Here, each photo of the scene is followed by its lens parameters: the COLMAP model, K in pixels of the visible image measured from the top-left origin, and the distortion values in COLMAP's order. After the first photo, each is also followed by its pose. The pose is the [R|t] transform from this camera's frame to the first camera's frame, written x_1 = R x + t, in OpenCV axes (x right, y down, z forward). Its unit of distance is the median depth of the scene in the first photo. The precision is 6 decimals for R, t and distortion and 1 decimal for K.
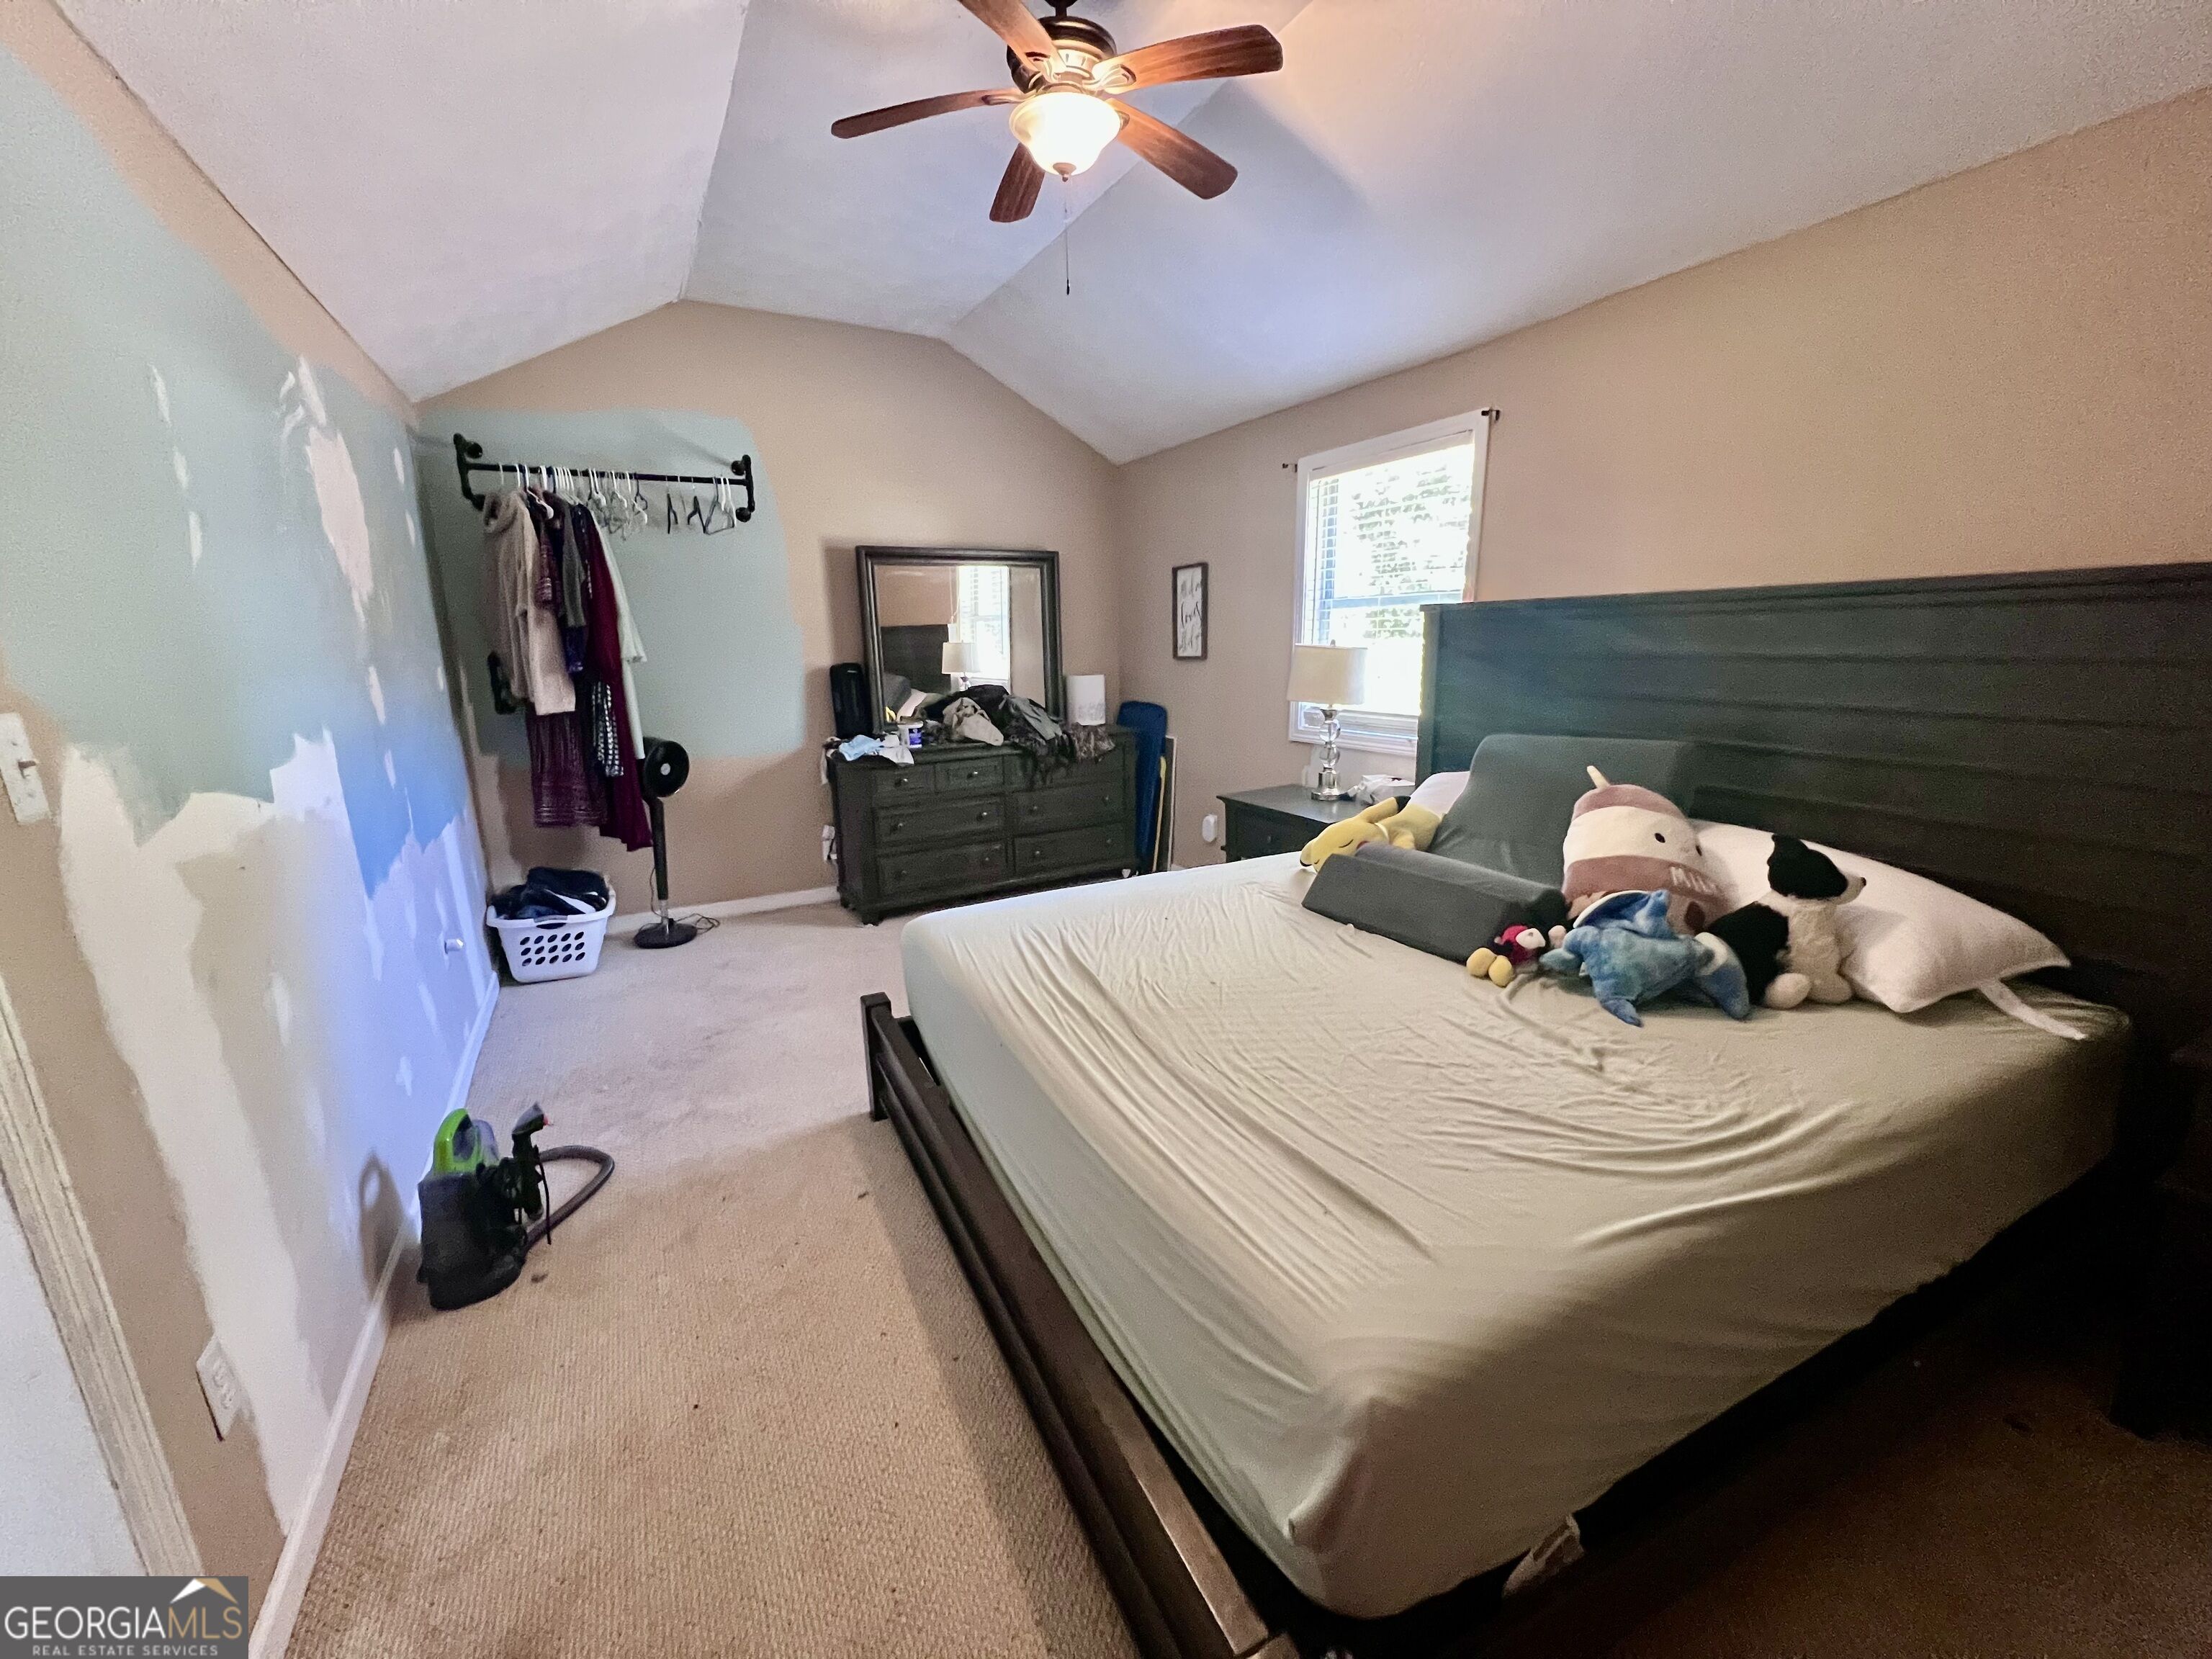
lens RADIAL K [[882.4, 0, 1104.0], [0, 882.4, 835.6], [0, 0, 1]] dist [-0.003753, 0.001053]
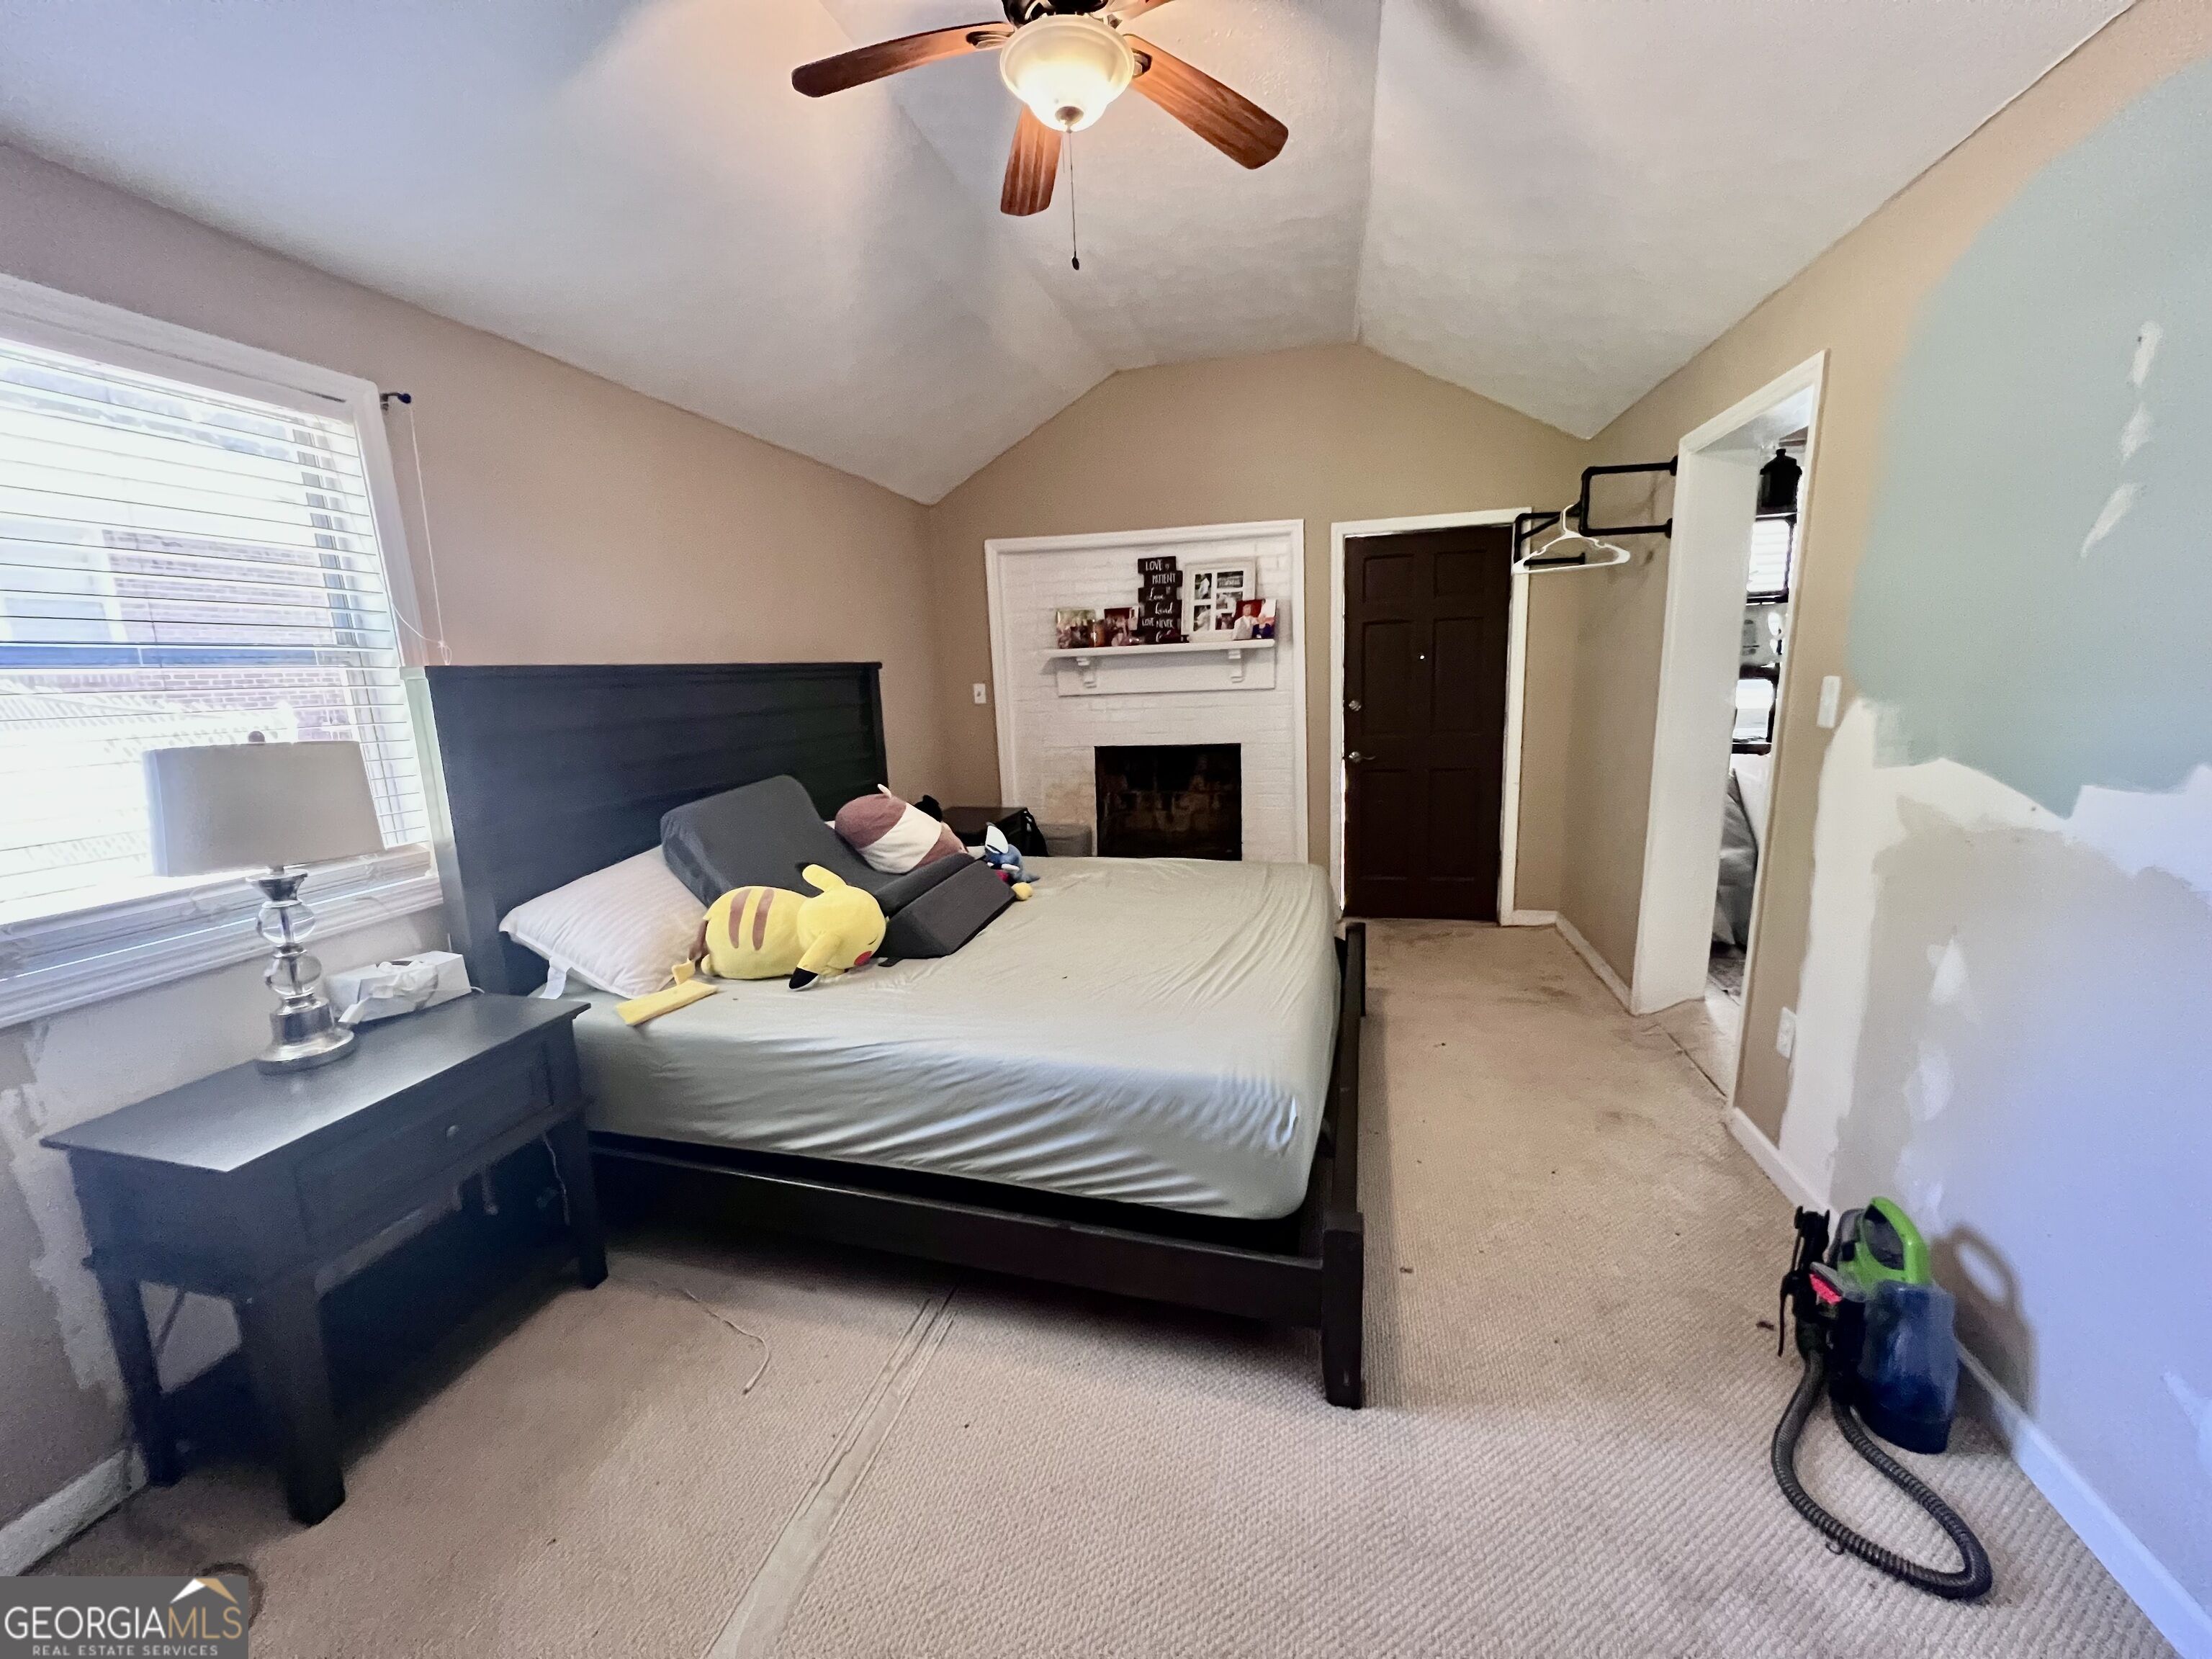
lens RADIAL K [[882.4, 0, 1105.4], [0, 882.4, 831.6], [0, 0, 1]] dist [-0.003753, 0.001053]
pose [[-0.753255, -0.075592, 0.653370, -0.475126], [0.194897, 0.923108, 0.331492, -0.295516], [-0.628190, 0.377038, -0.680603, 1.301782]]
